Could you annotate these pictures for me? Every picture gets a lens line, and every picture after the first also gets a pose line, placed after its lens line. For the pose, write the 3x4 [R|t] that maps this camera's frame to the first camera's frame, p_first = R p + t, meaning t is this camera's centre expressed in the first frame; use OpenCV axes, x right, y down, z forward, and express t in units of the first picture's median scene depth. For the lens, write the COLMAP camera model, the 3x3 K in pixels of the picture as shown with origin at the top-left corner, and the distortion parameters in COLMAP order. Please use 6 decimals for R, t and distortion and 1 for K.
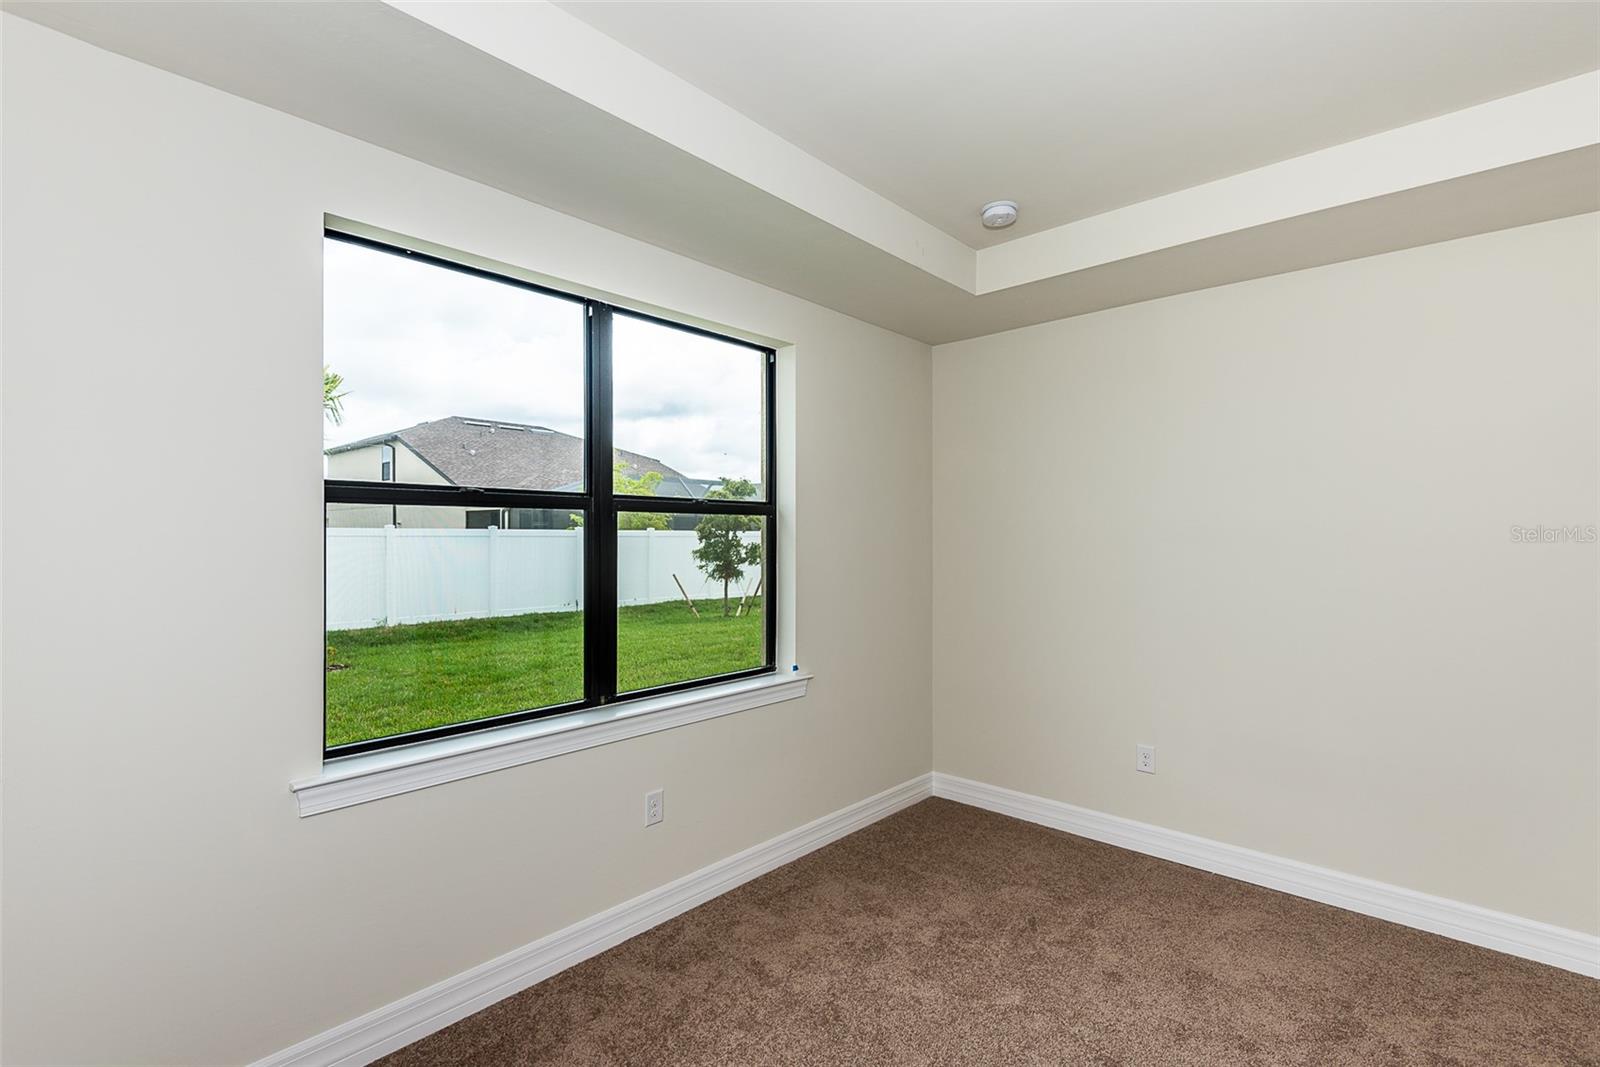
lens RADIAL K [[741.7, 0, 805.2], [0, 741.7, 538.6], [0, 0, 1]] dist [0.029958, -0.031869]
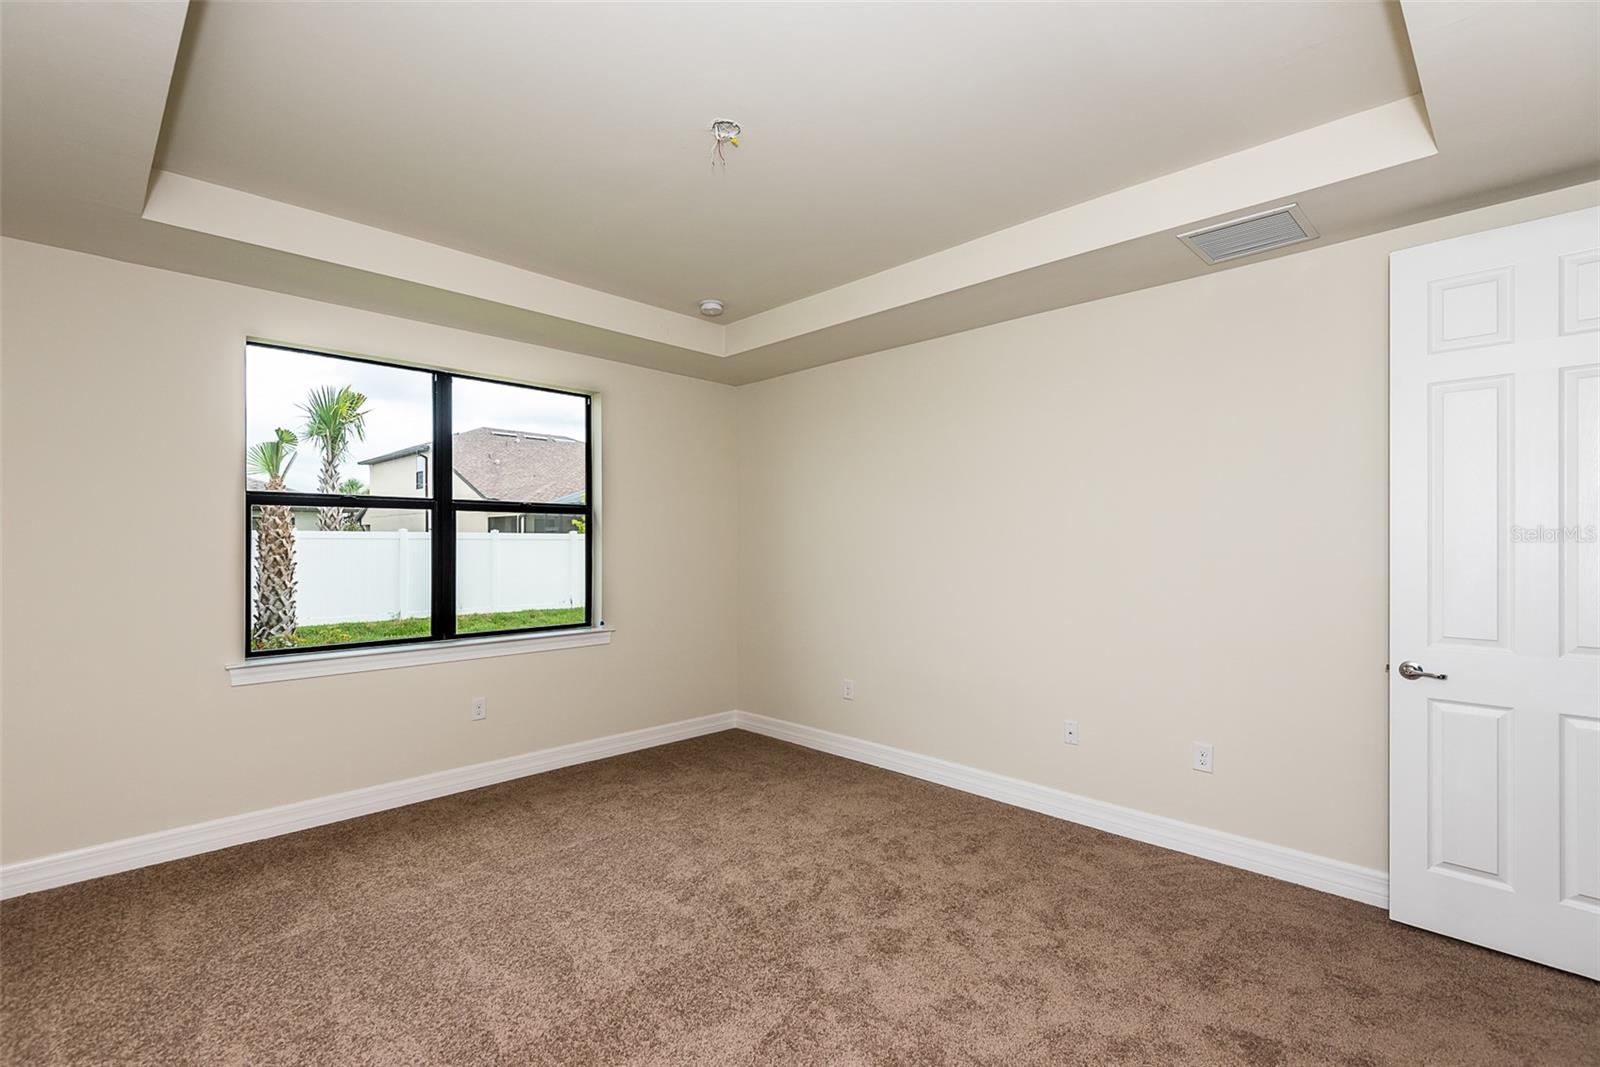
lens RADIAL K [[748.6, 0, 800.9], [0, 748.6, 545.8], [0, 0, 1]] dist [-0.000748, -0.001356]
pose [[0.998634, 0.001609, -0.052225, 0.500885], [-0.001595, 0.999999, 0.000304, 0.030882], [0.052226, -0.000220, 0.998635, -0.448442]]
